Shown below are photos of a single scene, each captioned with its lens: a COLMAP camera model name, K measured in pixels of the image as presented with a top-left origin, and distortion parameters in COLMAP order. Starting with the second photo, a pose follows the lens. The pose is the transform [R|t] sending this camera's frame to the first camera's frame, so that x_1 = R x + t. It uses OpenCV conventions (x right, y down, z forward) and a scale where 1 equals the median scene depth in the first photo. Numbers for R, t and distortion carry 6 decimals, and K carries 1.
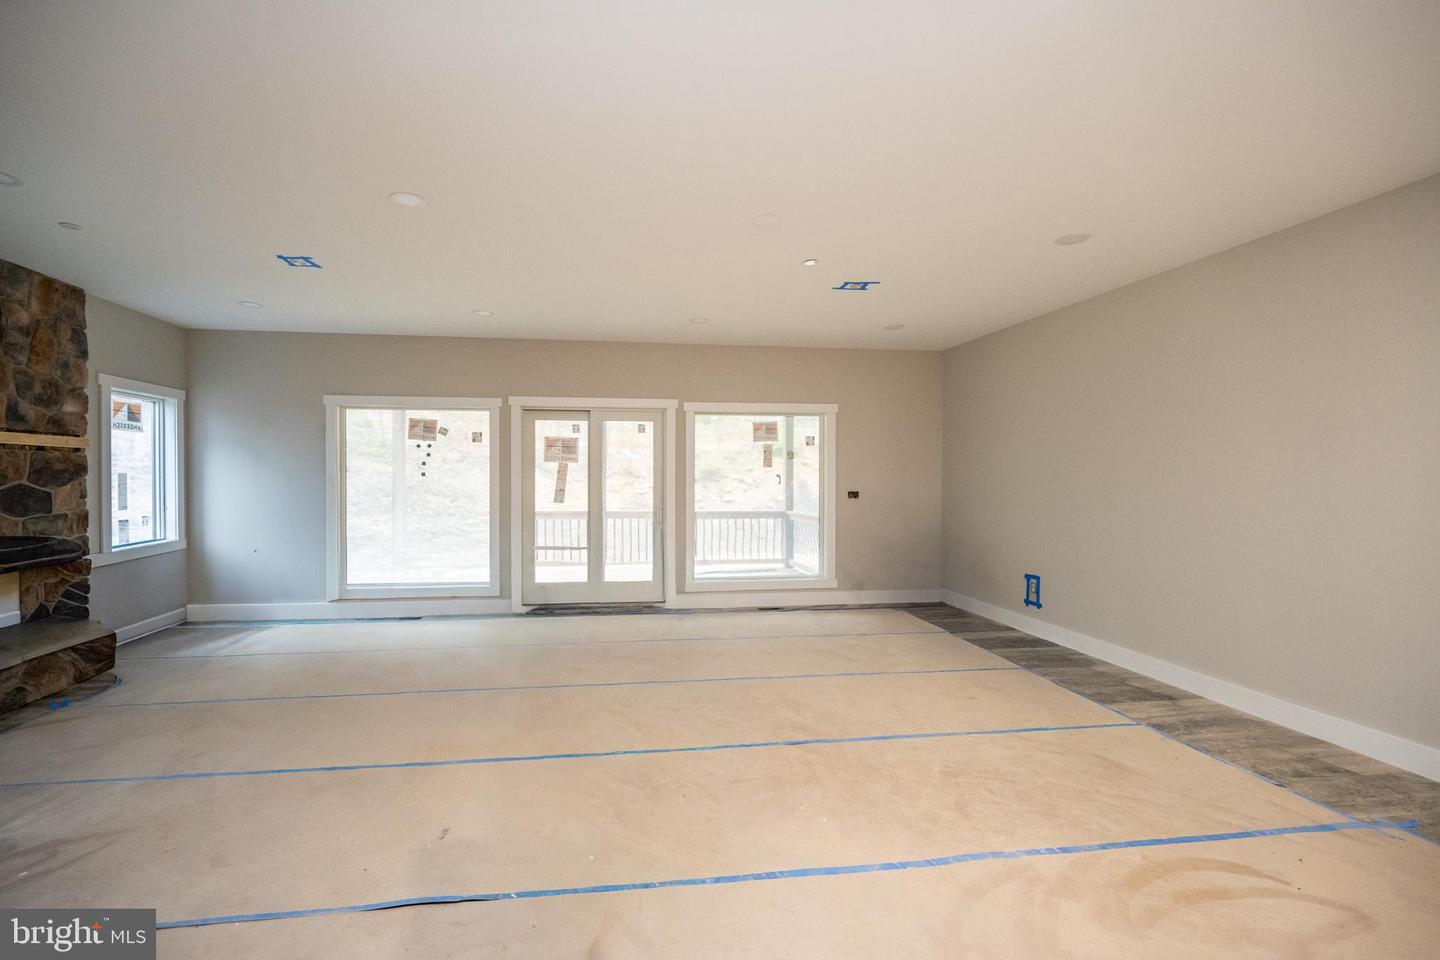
lens RADIAL K [[583.4, 0, 675.3], [0, 583.4, 478.2], [0, 0, 1]] dist [-0.002874, 0.000122]
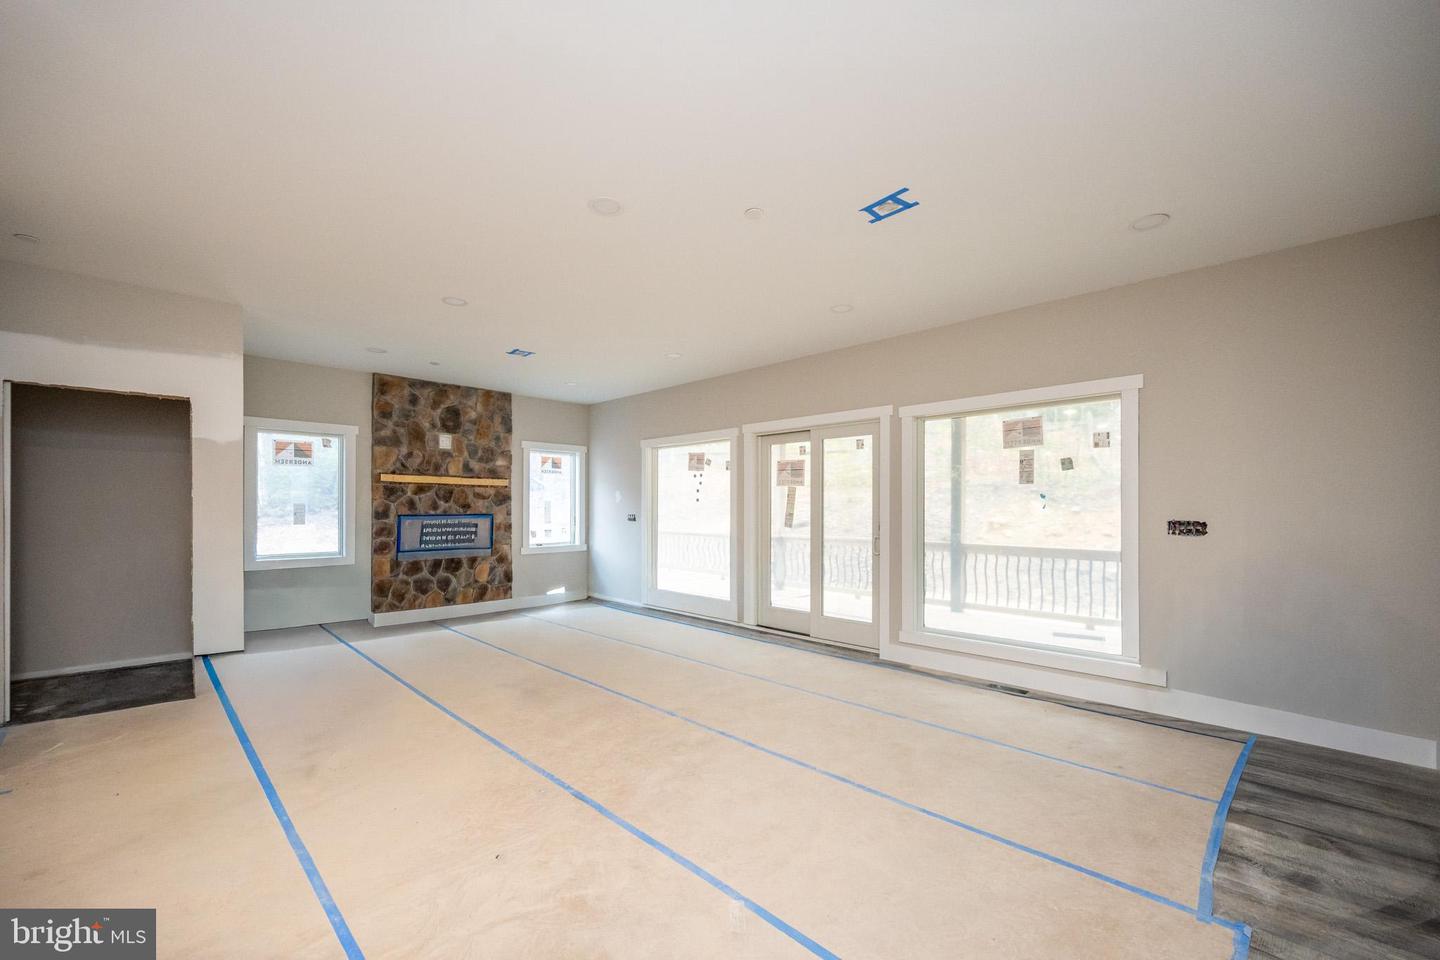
lens RADIAL K [[583.4, 0, 727.1], [0, 583.4, 503.0], [0, 0, 1]] dist [-0.002874, 0.000122]
pose [[0.618898, -0.008963, -0.785421, 0.523984], [-0.001251, 0.999922, -0.012397, 0.014183], [0.785471, 0.008655, 0.618838, 0.322563]]
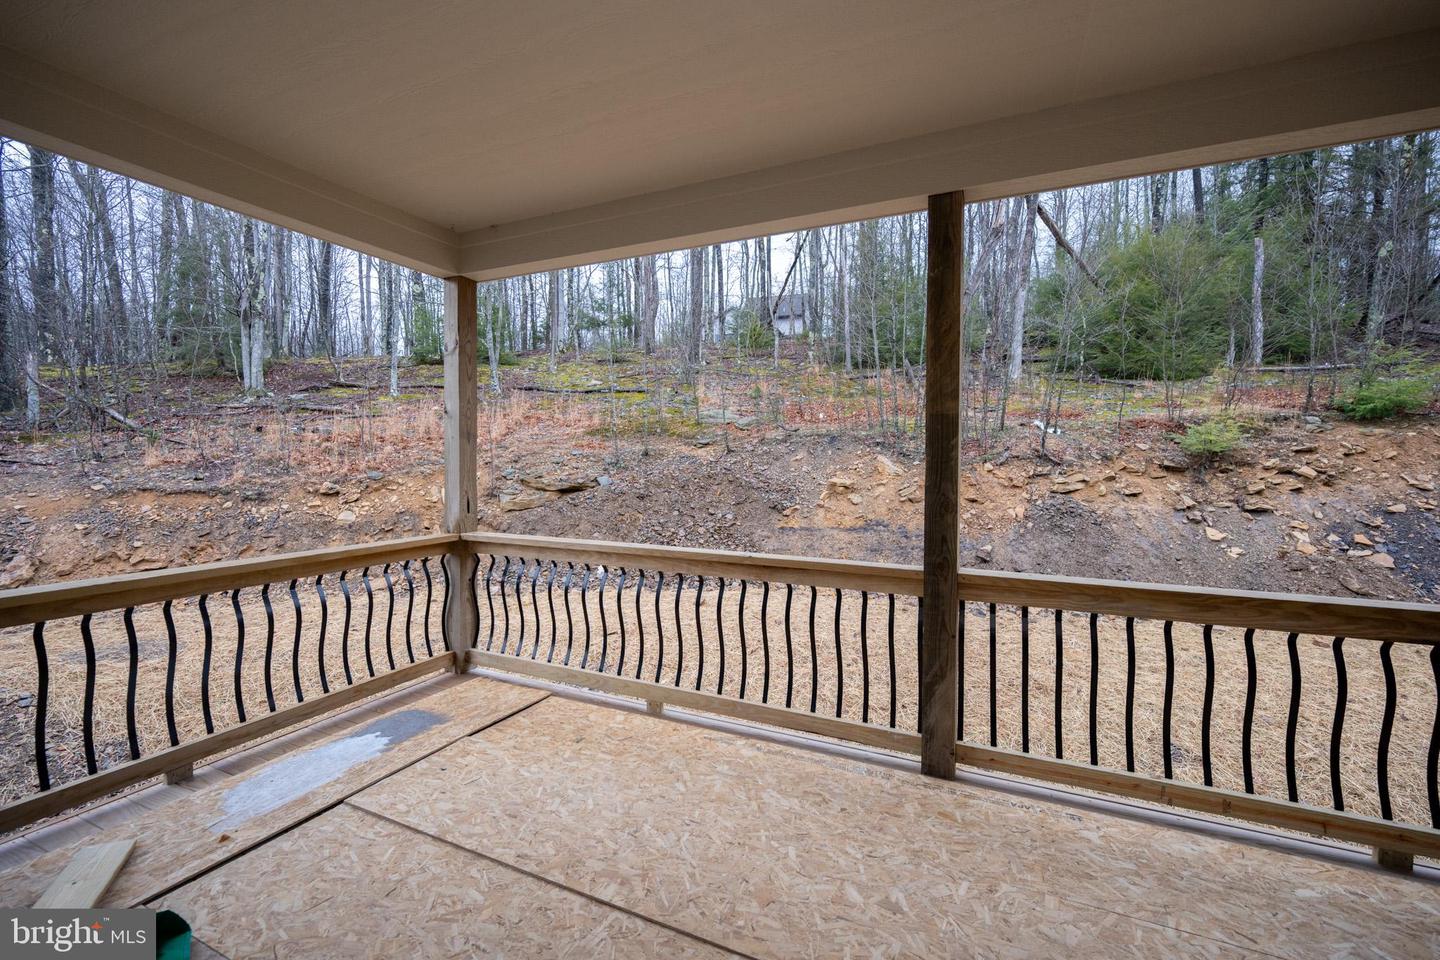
lens RADIAL K [[583.4, 0, 714.8], [0, 583.4, 469.6], [0, 0, 1]] dist [-0.002874, 0.000122]
pose [[0.833538, 0.007694, -0.552409, -0.097012], [-0.004770, 0.999966, 0.006730, 0.006825], [0.552442, -0.002975, 0.833546, 1.089443]]
